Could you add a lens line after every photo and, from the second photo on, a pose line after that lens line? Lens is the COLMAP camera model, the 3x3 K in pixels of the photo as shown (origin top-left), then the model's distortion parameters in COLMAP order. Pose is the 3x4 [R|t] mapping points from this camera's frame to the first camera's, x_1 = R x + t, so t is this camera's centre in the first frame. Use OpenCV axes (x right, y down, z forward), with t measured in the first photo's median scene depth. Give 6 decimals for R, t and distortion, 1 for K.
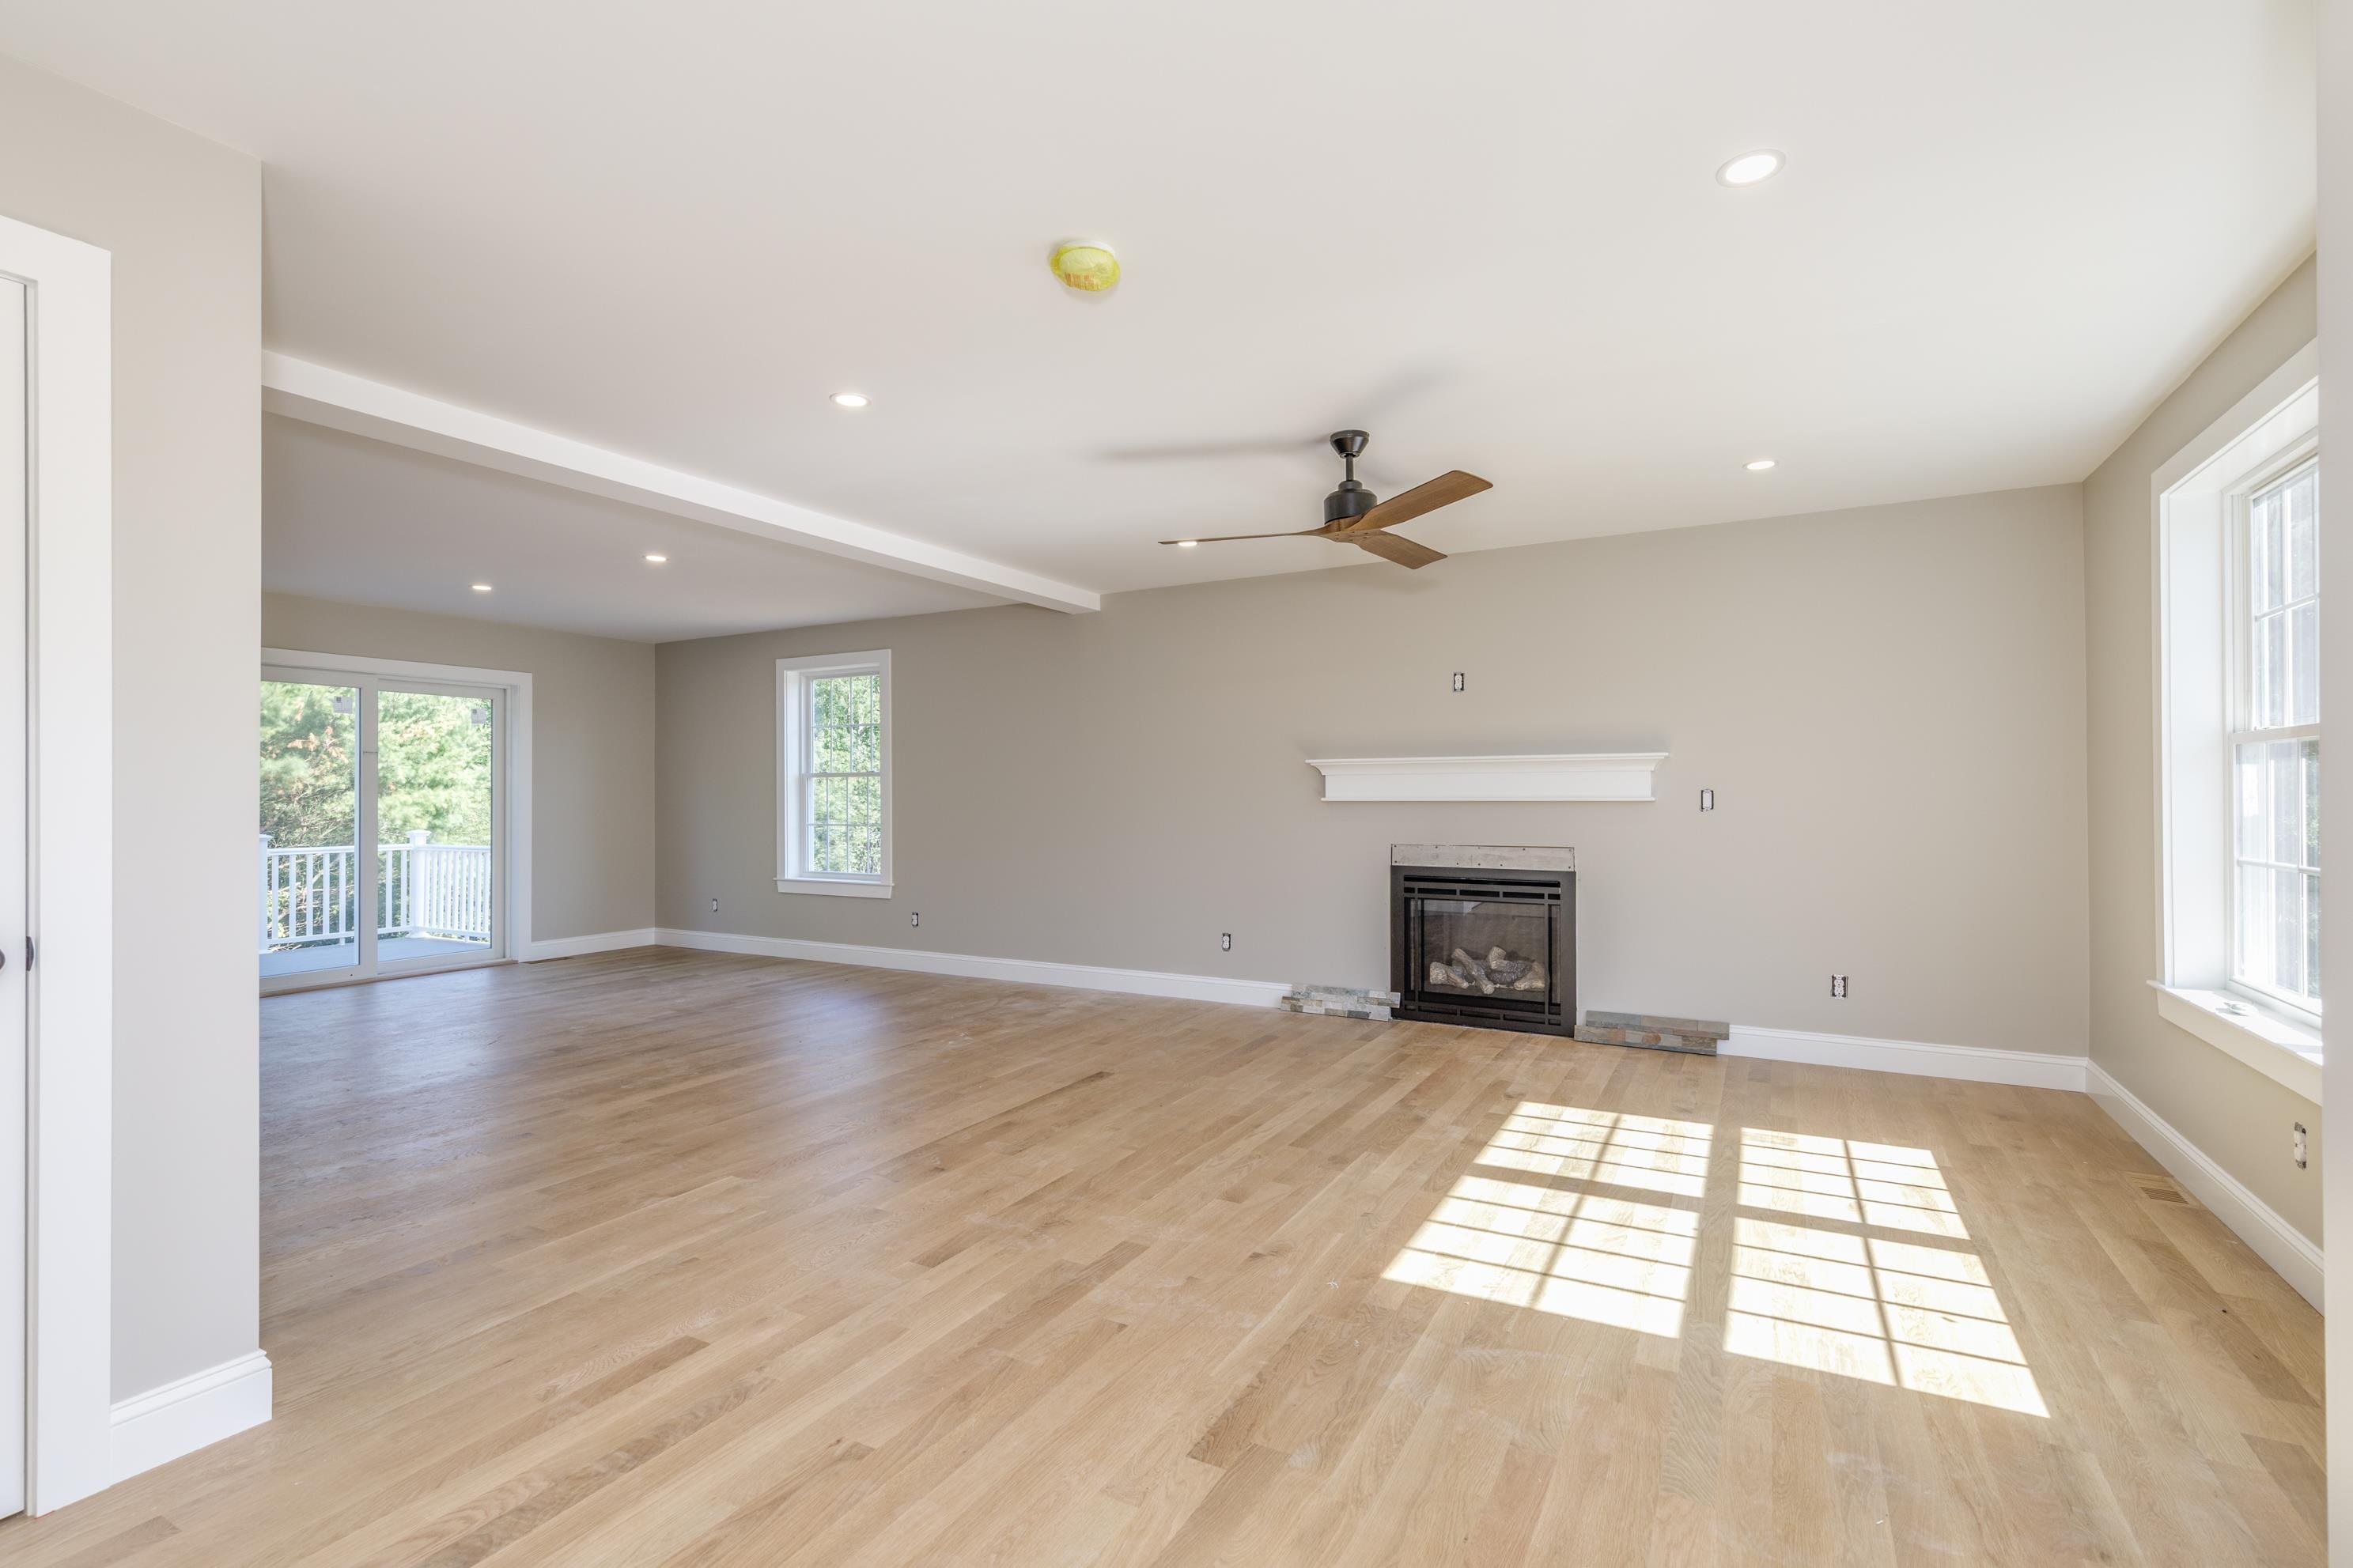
lens RADIAL K [[1074.6, 0, 1162.5], [0, 1074.6, 806.9], [0, 0, 1]] dist [0.003280, 0.000100]
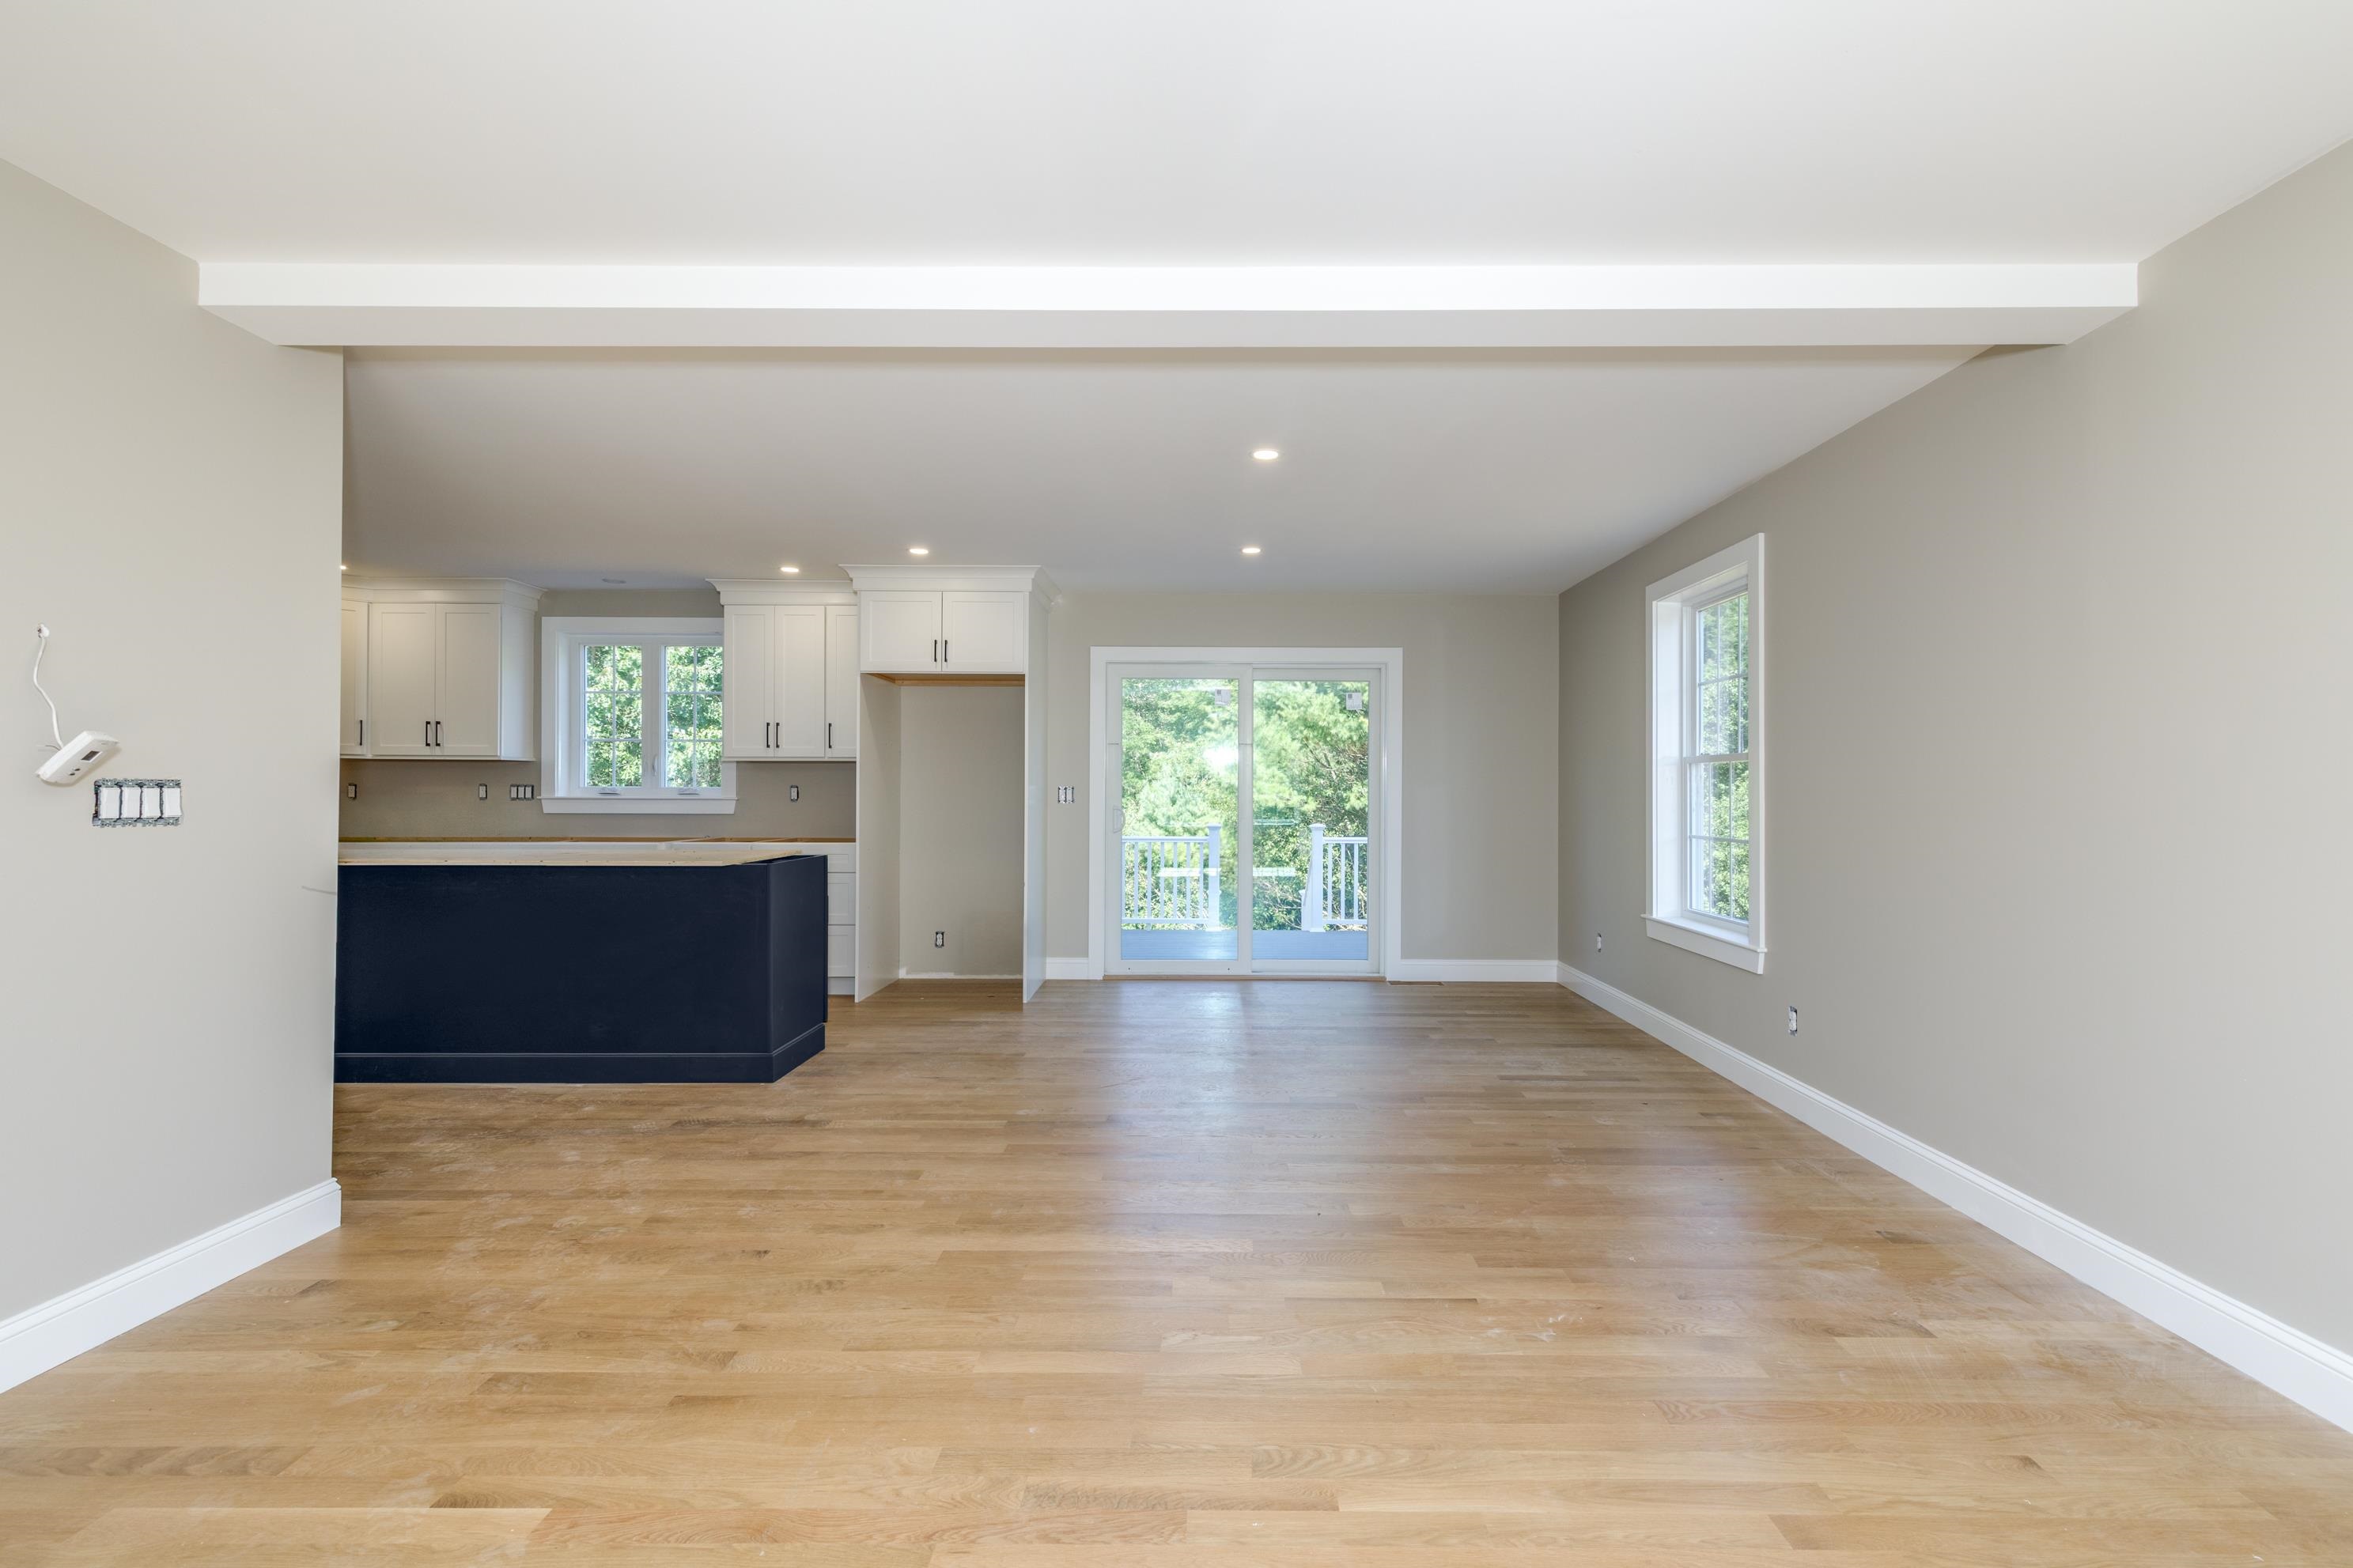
lens RADIAL K [[1076.4, 0, 1210.2], [0, 1076.4, 787.4], [0, 0, 1]] dist [-0.000875, -0.000428]
pose [[0.478076, 0.003725, -0.878311, 0.097463], [-0.013185, 0.999909, -0.002936, -0.007163], [0.878220, 0.012984, 0.478081, 0.456457]]
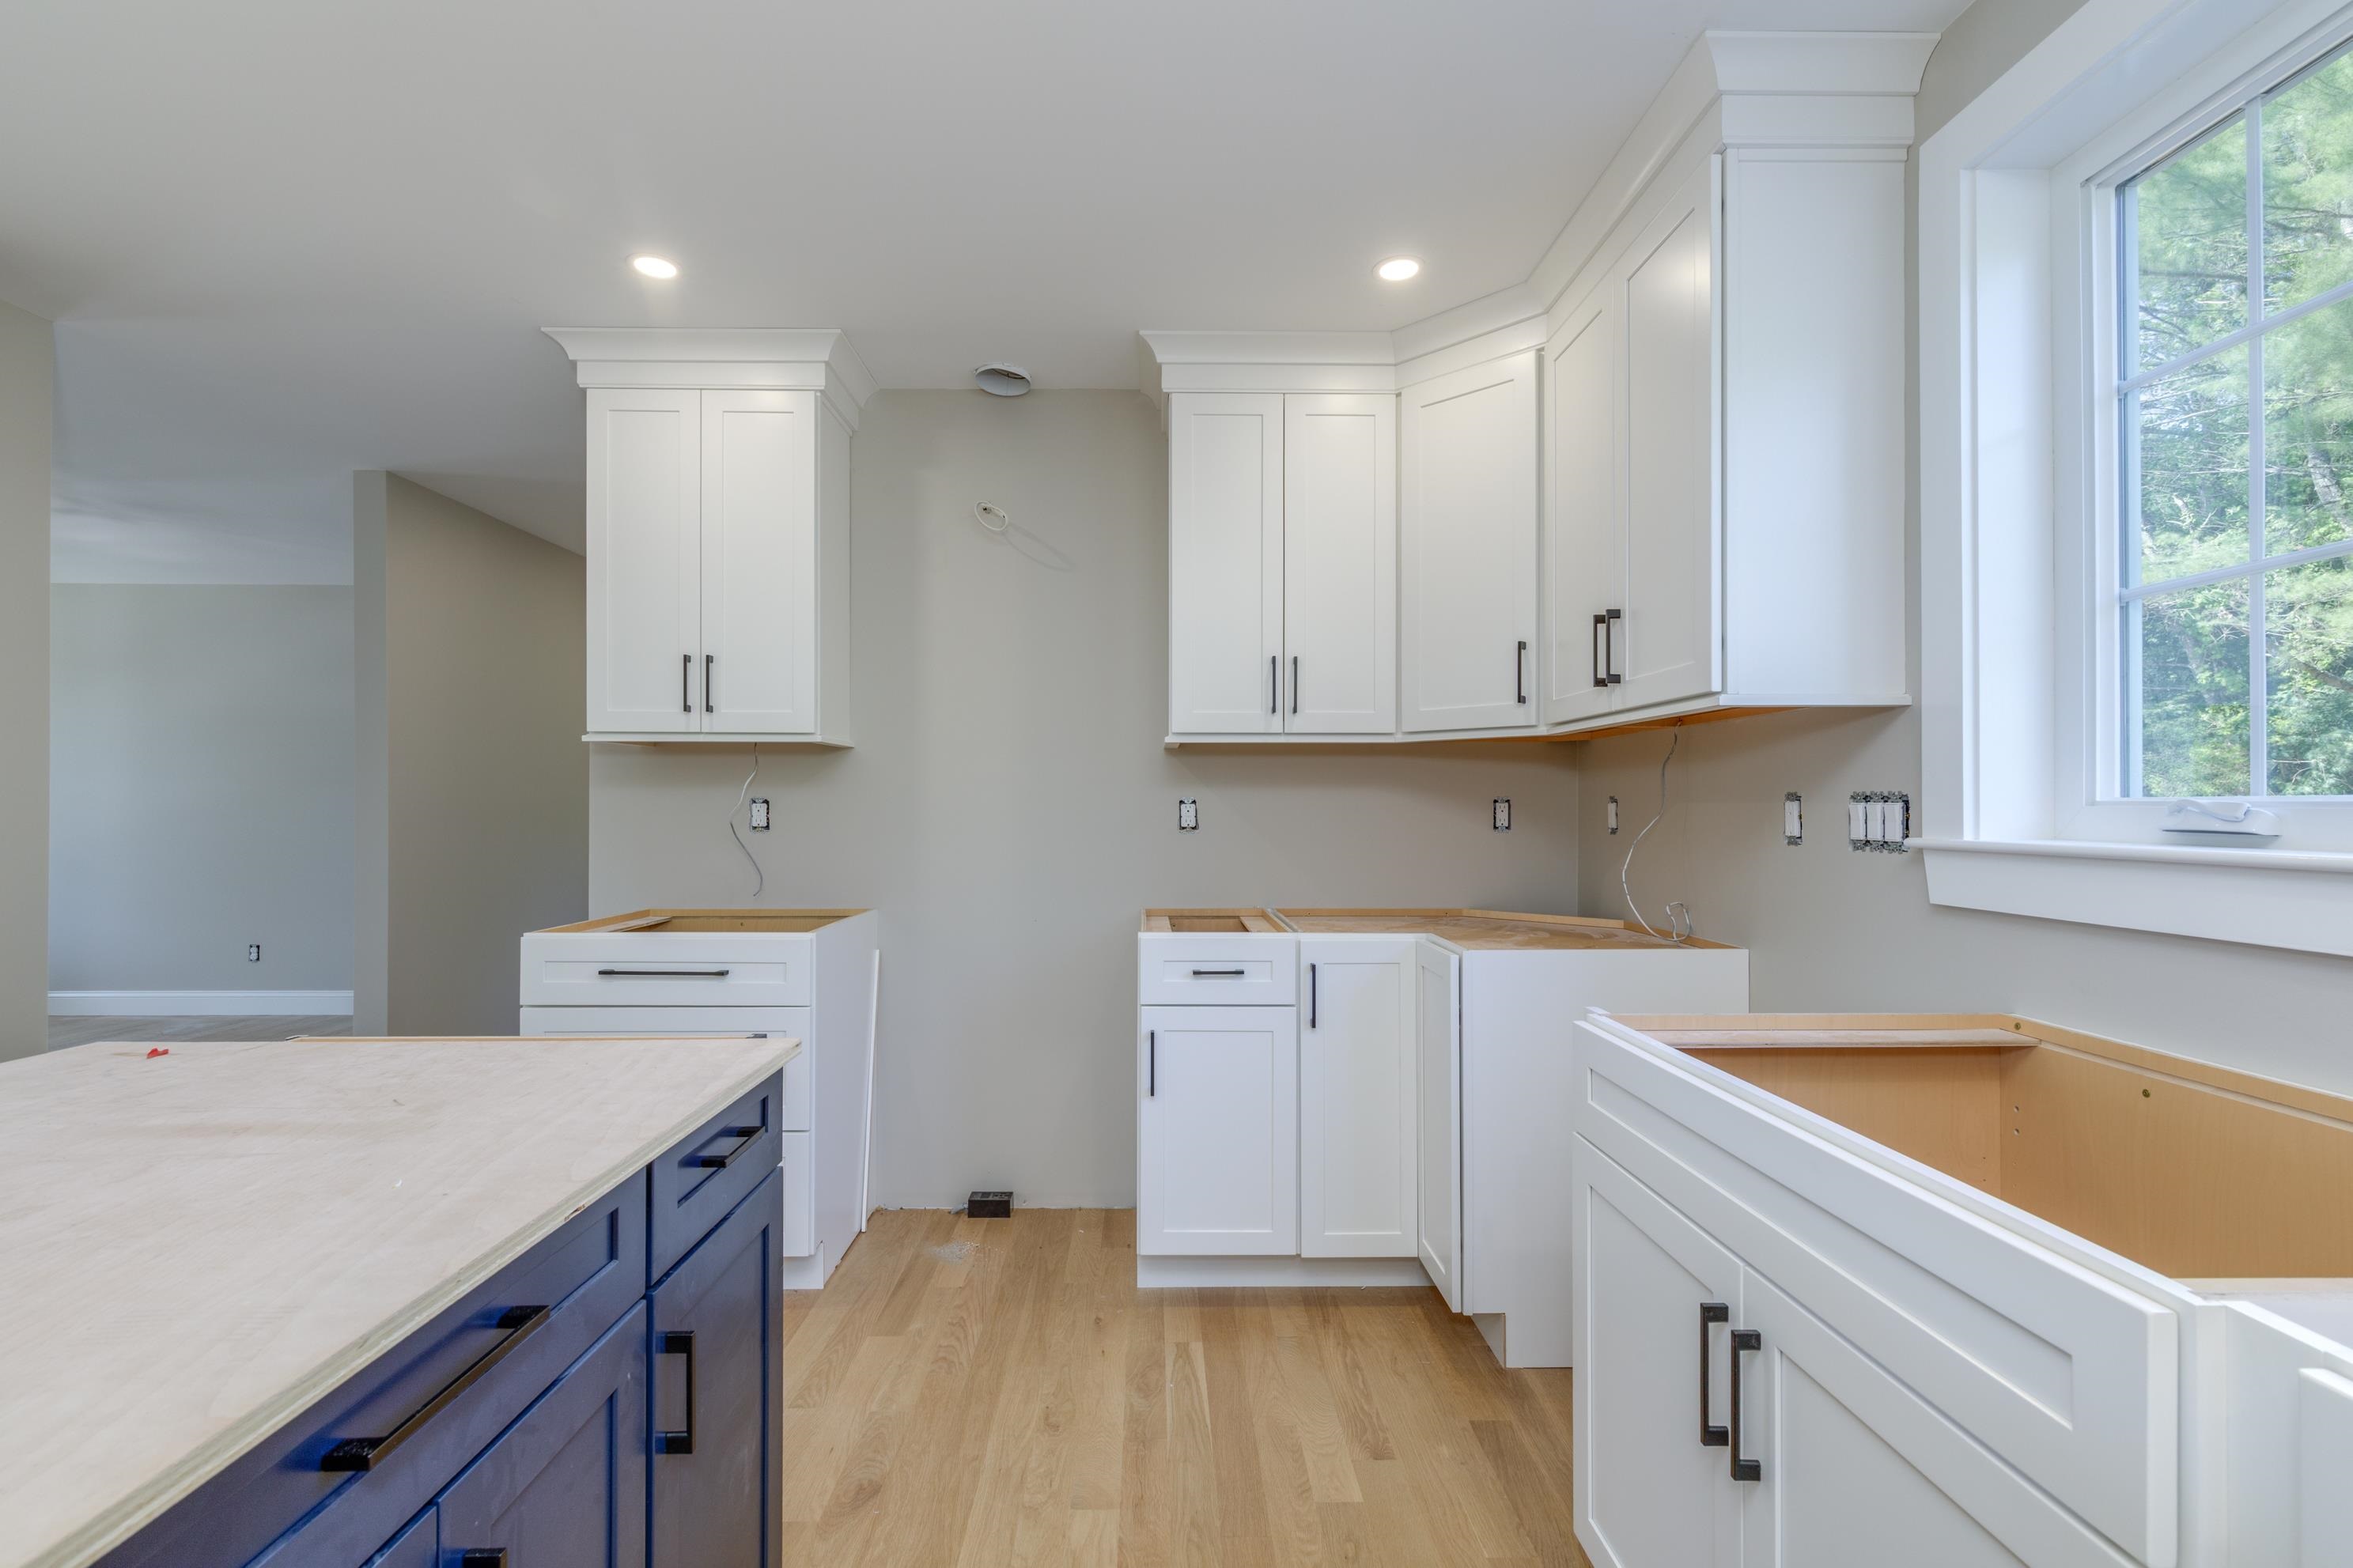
lens RADIAL K [[1072.9, 0, 1149.4], [0, 1072.9, 798.2], [0, 0, 1]] dist [-0.000313, -0.000850]
pose [[-0.868400, 0.000060, -0.495865, -0.682003], [-0.001927, 0.999992, 0.003496, -0.004321], [0.495861, 0.003992, -0.868393, 0.513776]]
